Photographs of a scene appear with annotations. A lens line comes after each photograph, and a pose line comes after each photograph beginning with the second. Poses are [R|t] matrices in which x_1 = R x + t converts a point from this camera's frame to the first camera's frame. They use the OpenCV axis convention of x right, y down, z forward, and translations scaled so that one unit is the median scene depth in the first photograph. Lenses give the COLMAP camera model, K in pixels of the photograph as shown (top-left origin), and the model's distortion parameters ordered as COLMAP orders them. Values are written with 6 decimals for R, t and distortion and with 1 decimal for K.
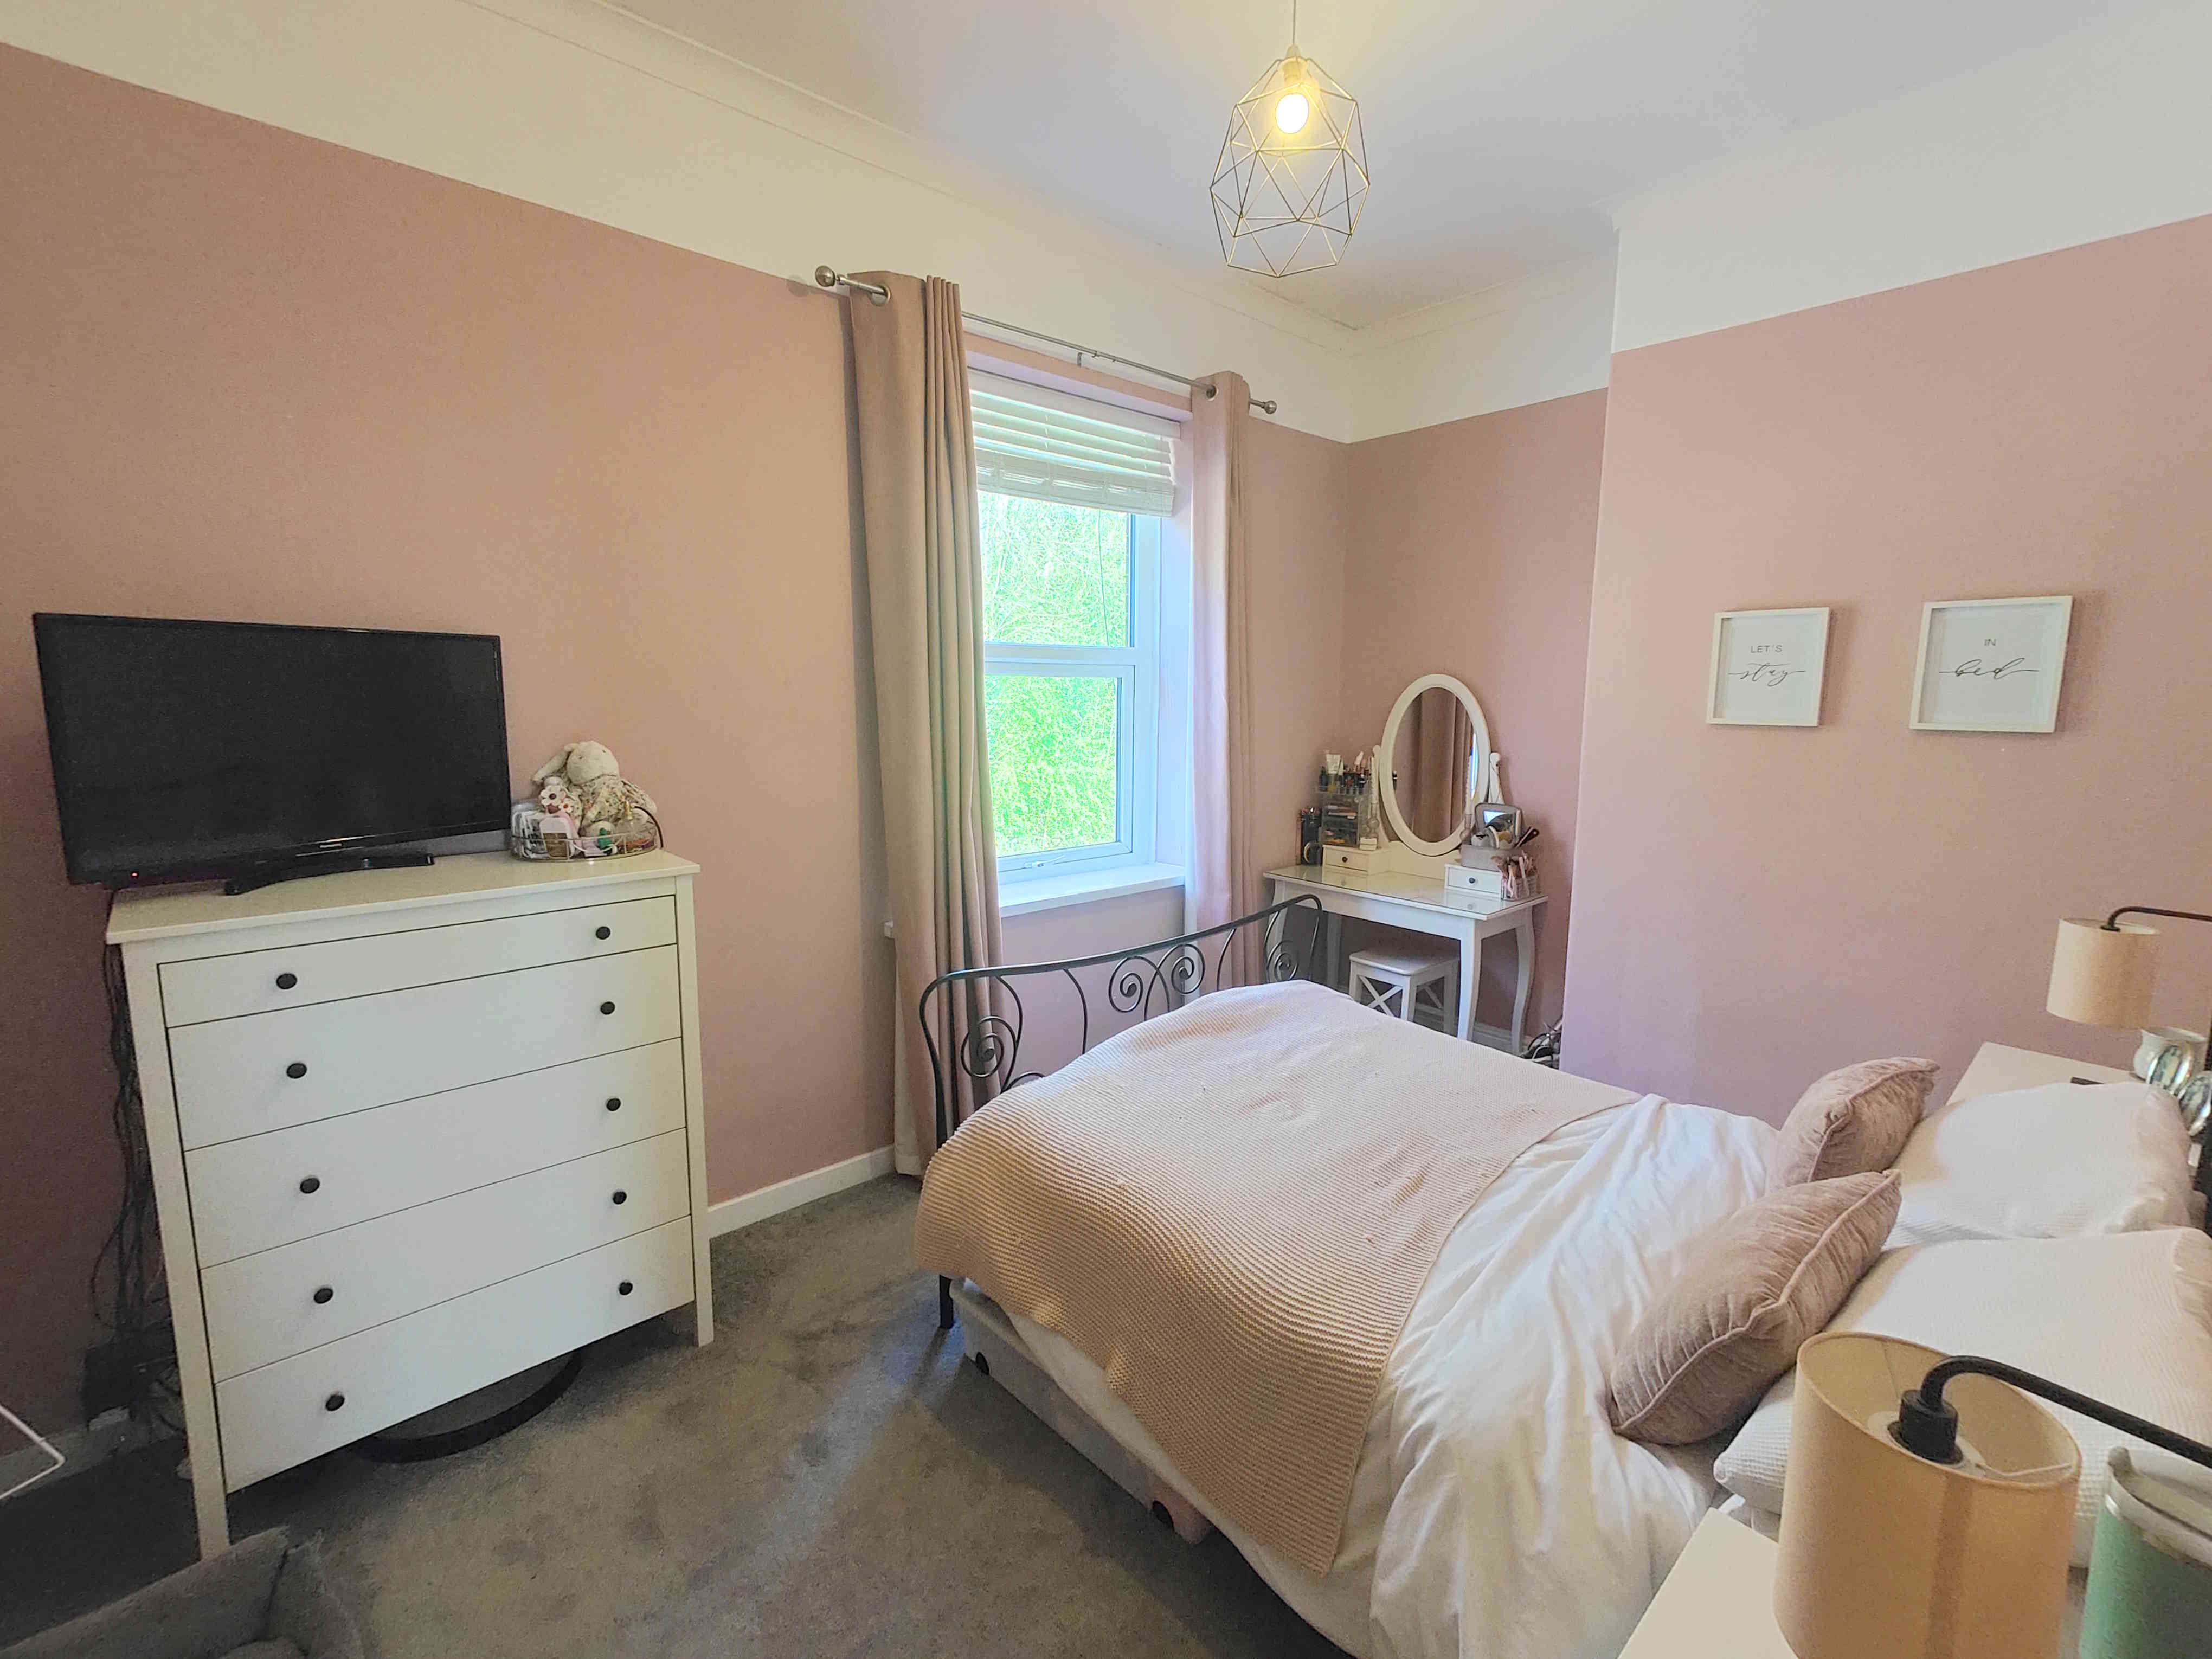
lens RADIAL K [[969.8, 0, 1103.2], [0, 969.8, 820.2], [0, 0, 1]] dist [0.005038, 0.001006]
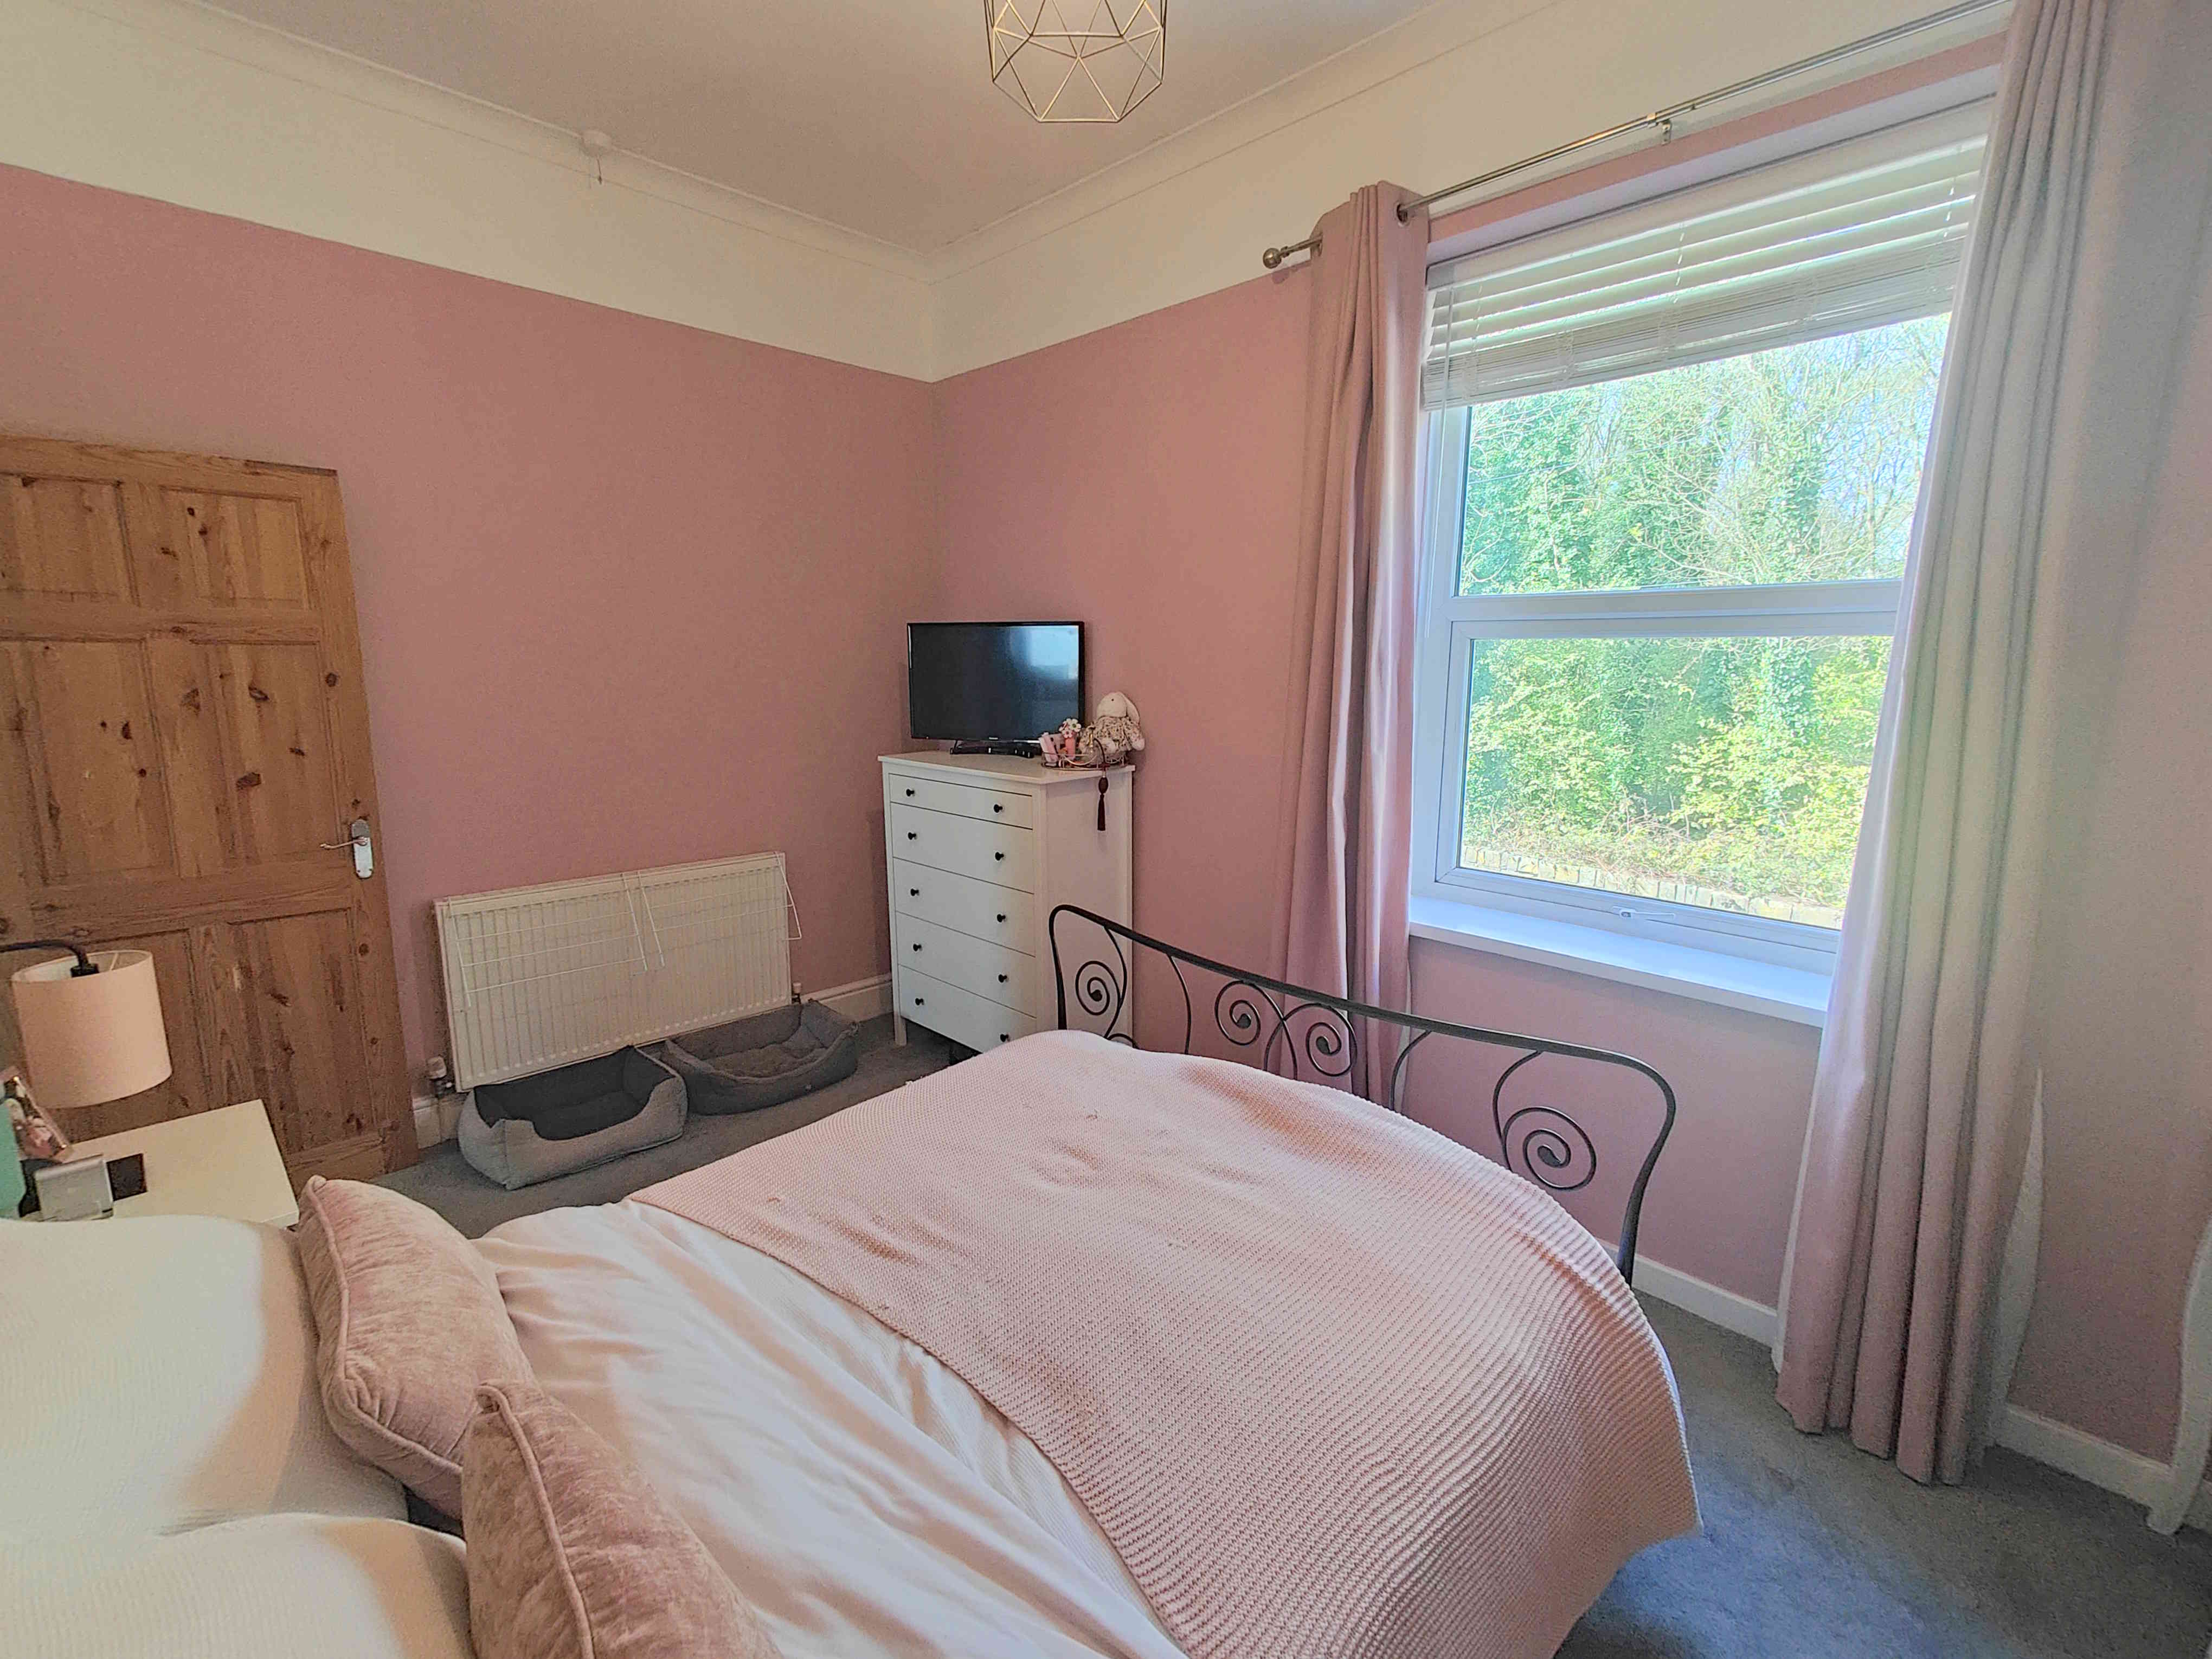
lens RADIAL K [[969.8, 0, 1103.2], [0, 969.8, 820.2], [0, 0, 1]] dist [0.005038, 0.001006]
pose [[0.055245, 0.166191, -0.984545, 0.898751], [-0.137604, 0.977909, 0.157350, -0.117660], [0.988946, 0.126784, 0.076893, 0.886782]]
